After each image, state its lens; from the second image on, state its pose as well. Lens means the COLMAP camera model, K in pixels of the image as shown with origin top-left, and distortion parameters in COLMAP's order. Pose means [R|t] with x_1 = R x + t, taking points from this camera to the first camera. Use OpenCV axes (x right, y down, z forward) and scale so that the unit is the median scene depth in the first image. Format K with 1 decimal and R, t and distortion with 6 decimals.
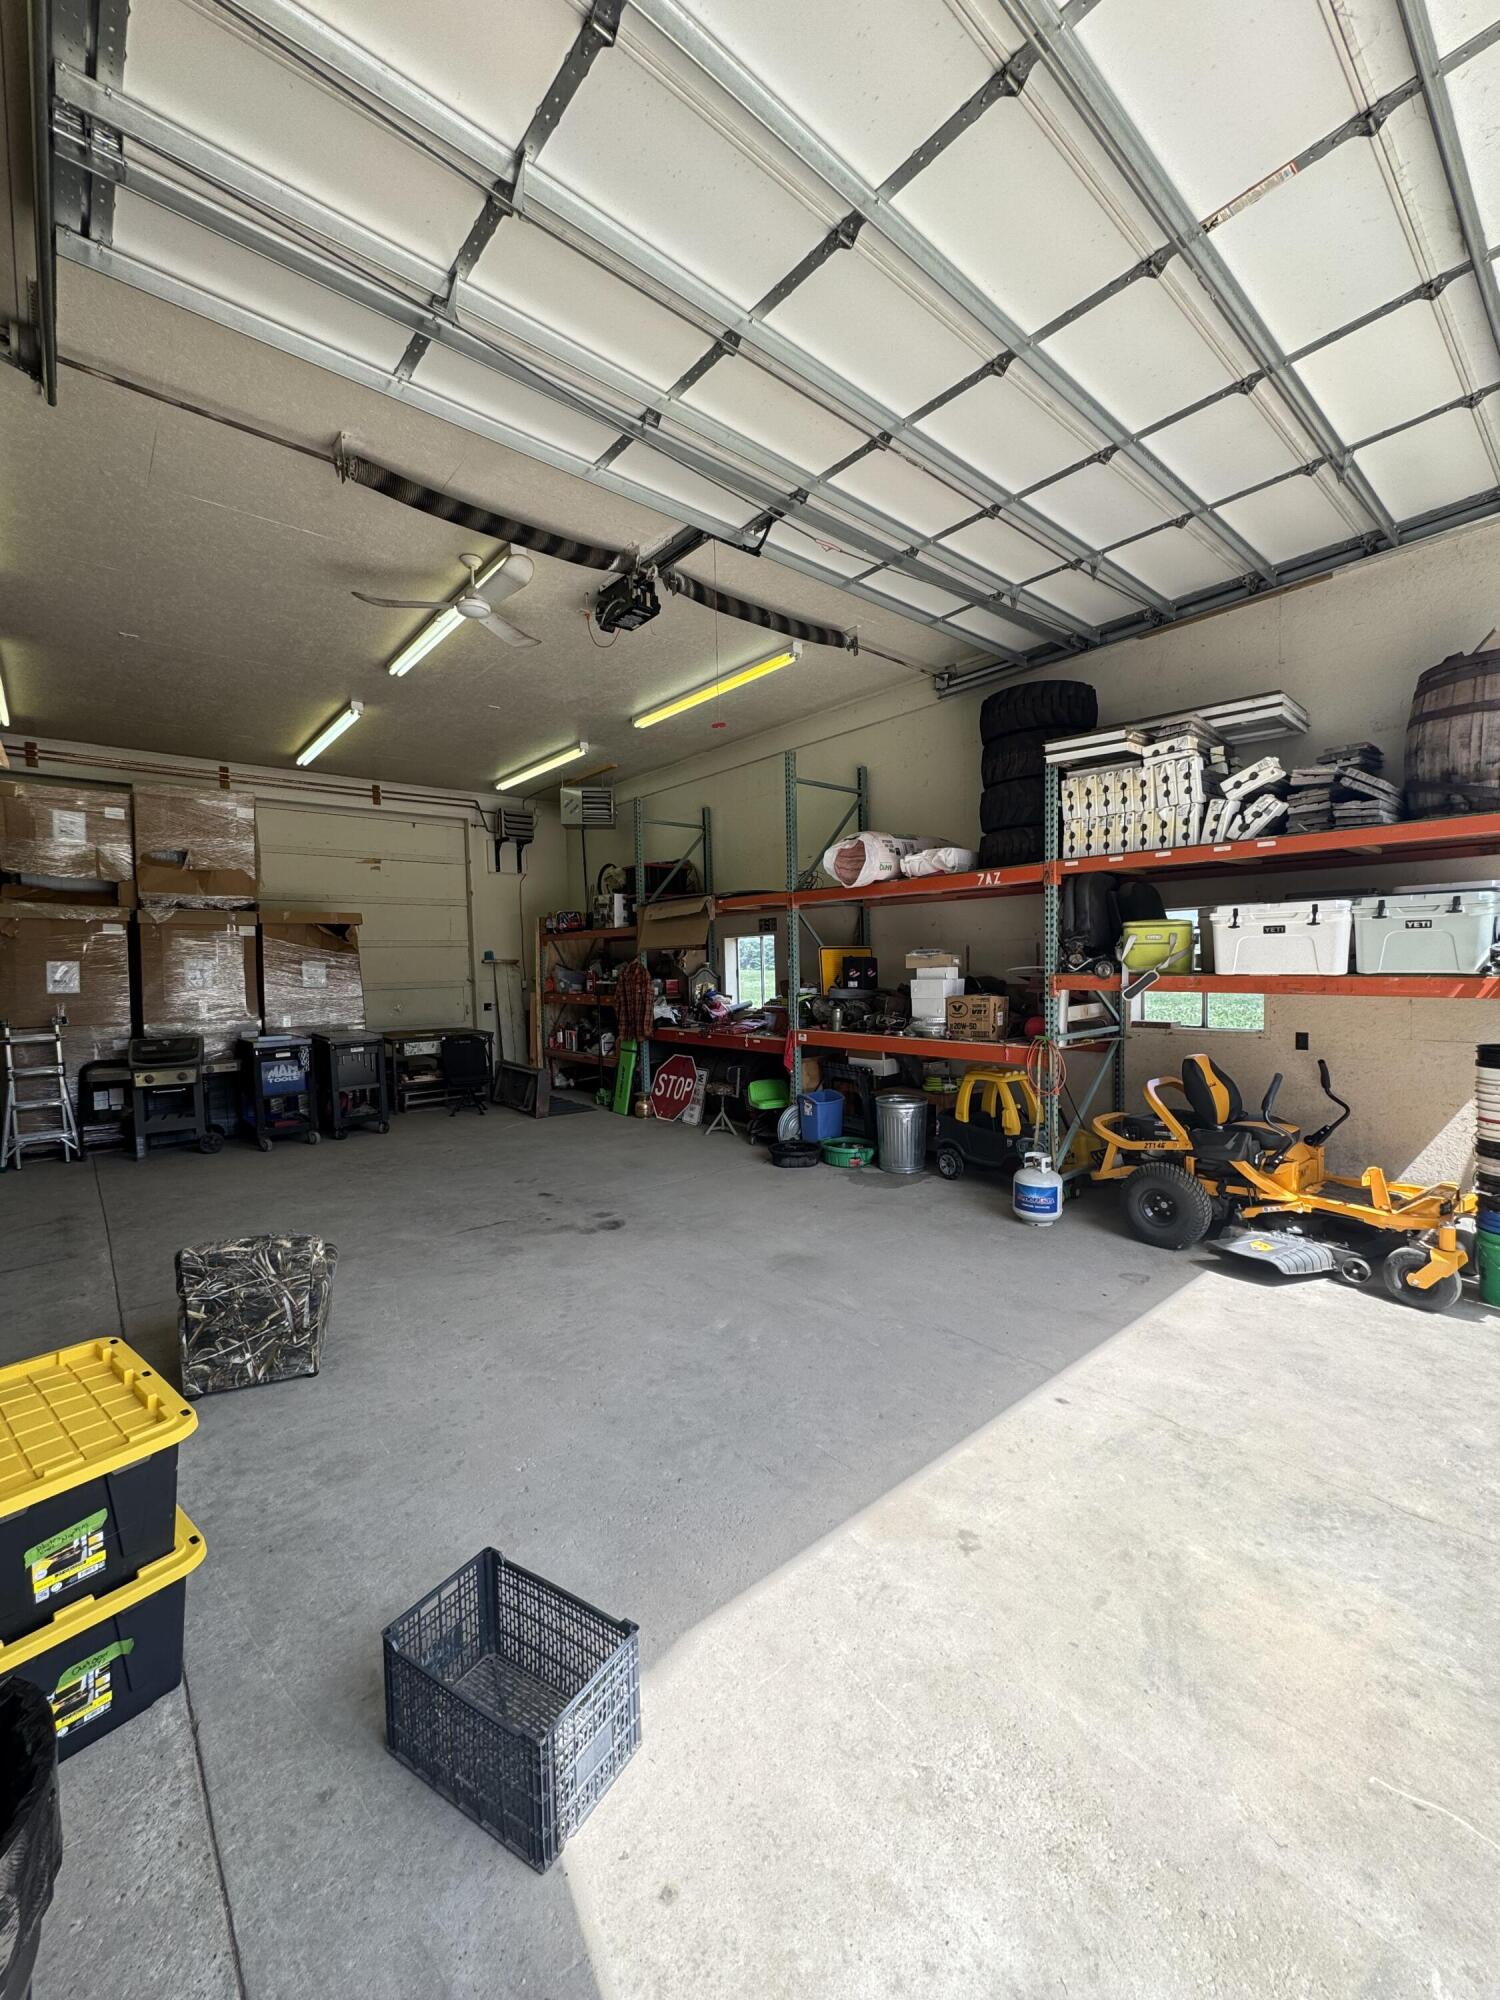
lens RADIAL K [[796.9, 0, 748.7], [0, 796.9, 1001.7], [0, 0, 1]] dist [-0.002308, 0.000966]
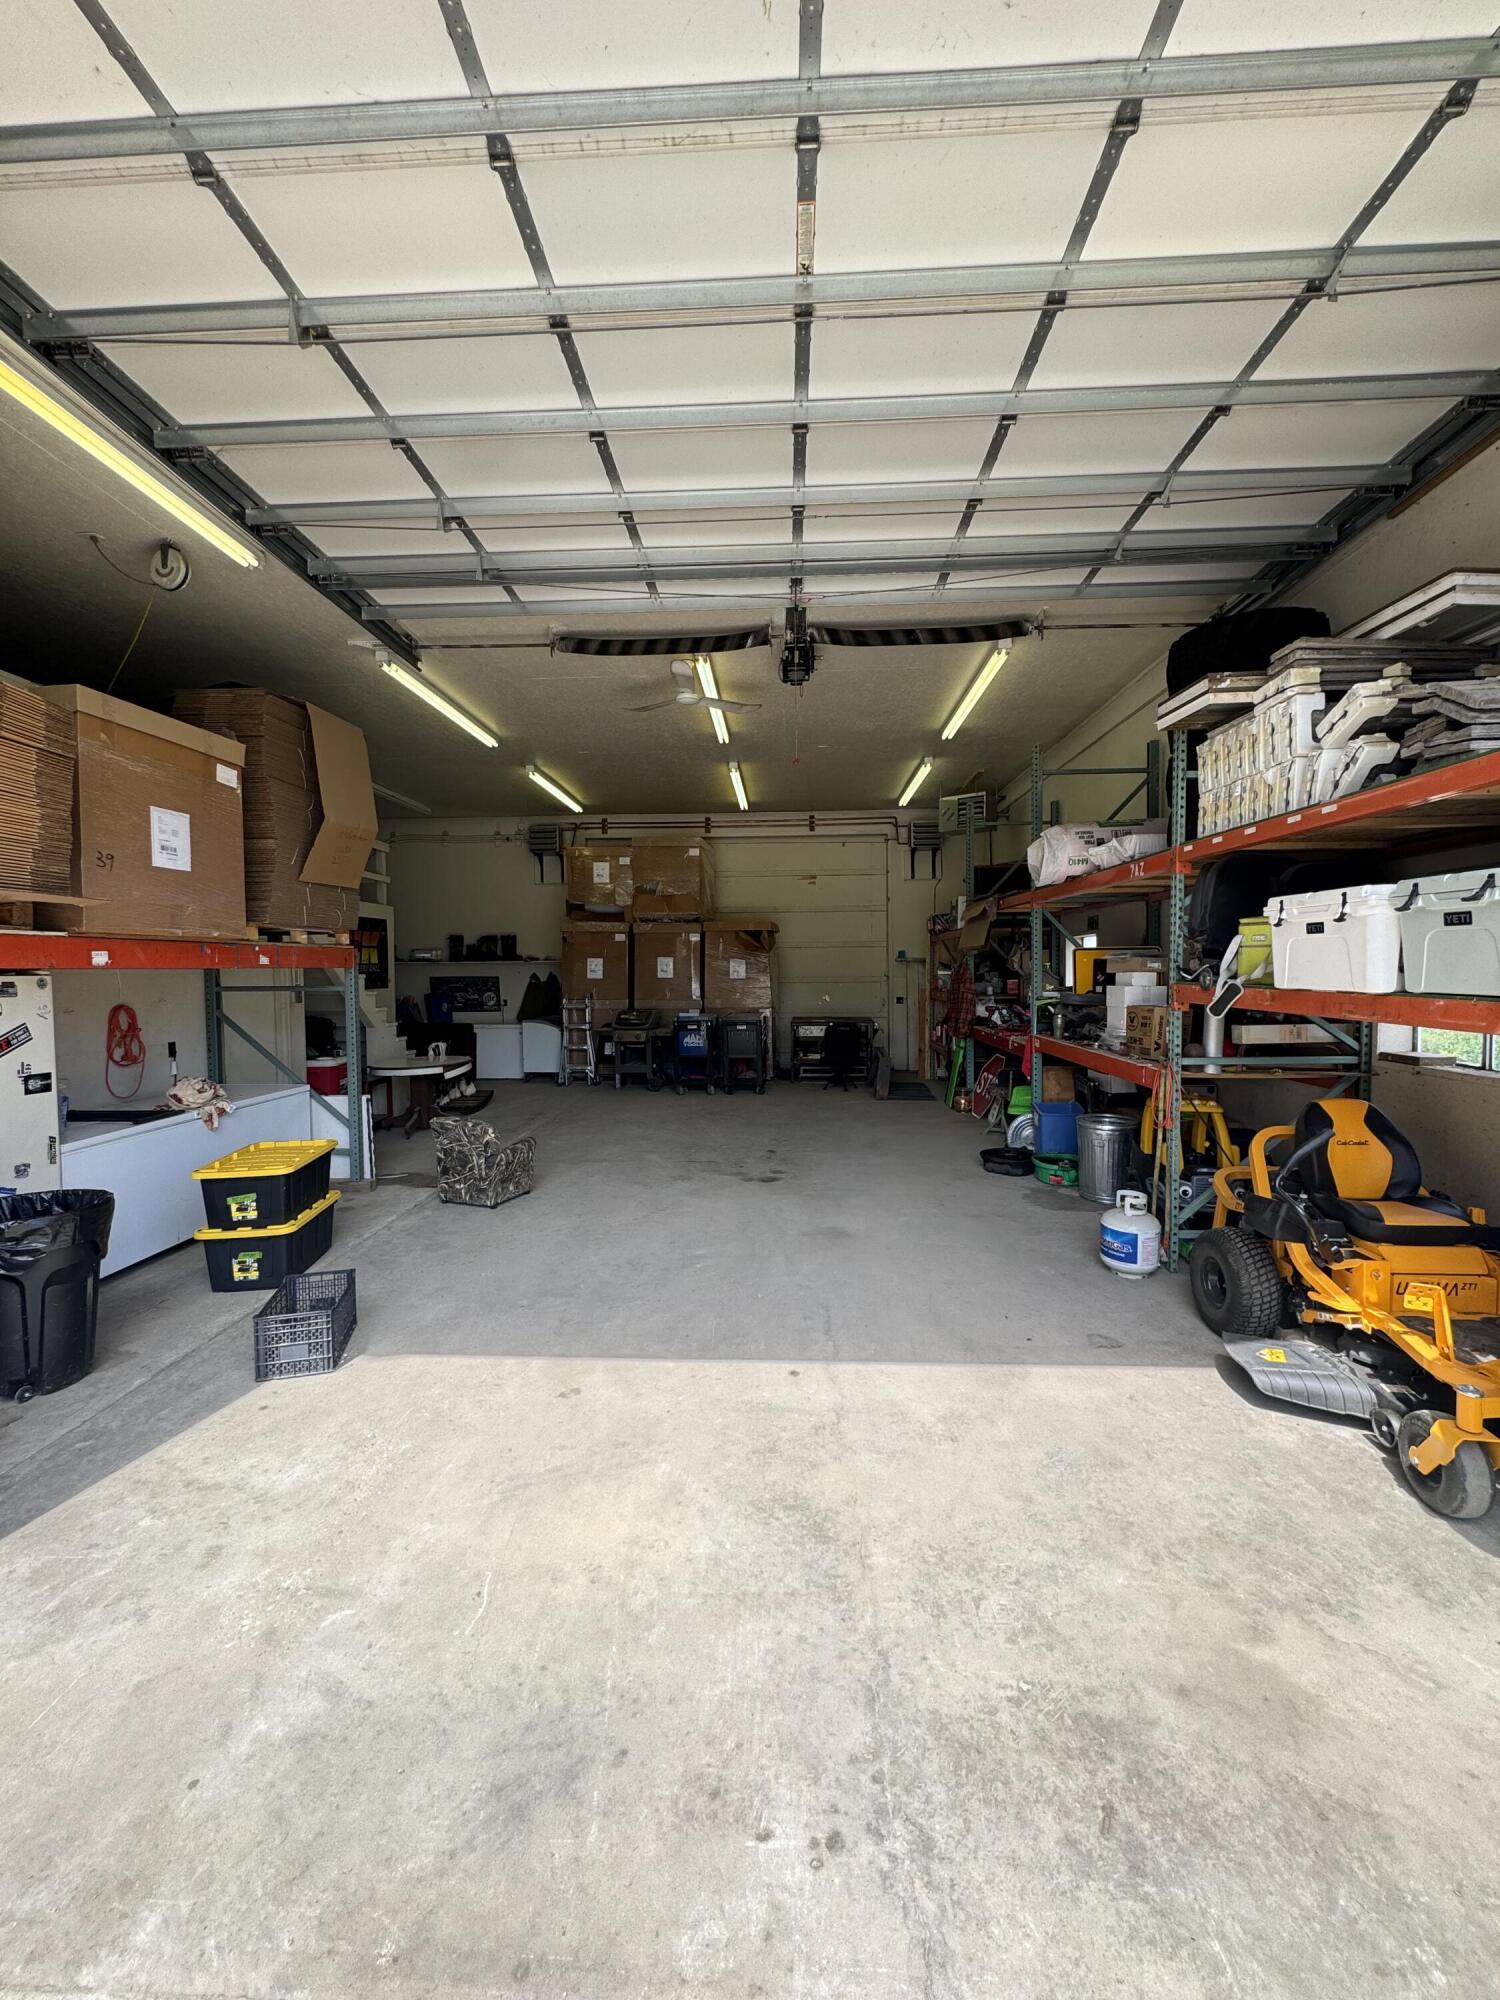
lens RADIAL K [[796.9, 0, 748.2], [0, 796.9, 999.1], [0, 0, 1]] dist [-0.002308, 0.000966]
pose [[0.722895, 0.041711, -0.689697, 0.725273], [-0.040456, 0.999019, 0.018015, -0.016672], [0.689772, 0.014879, 0.723874, 0.110949]]
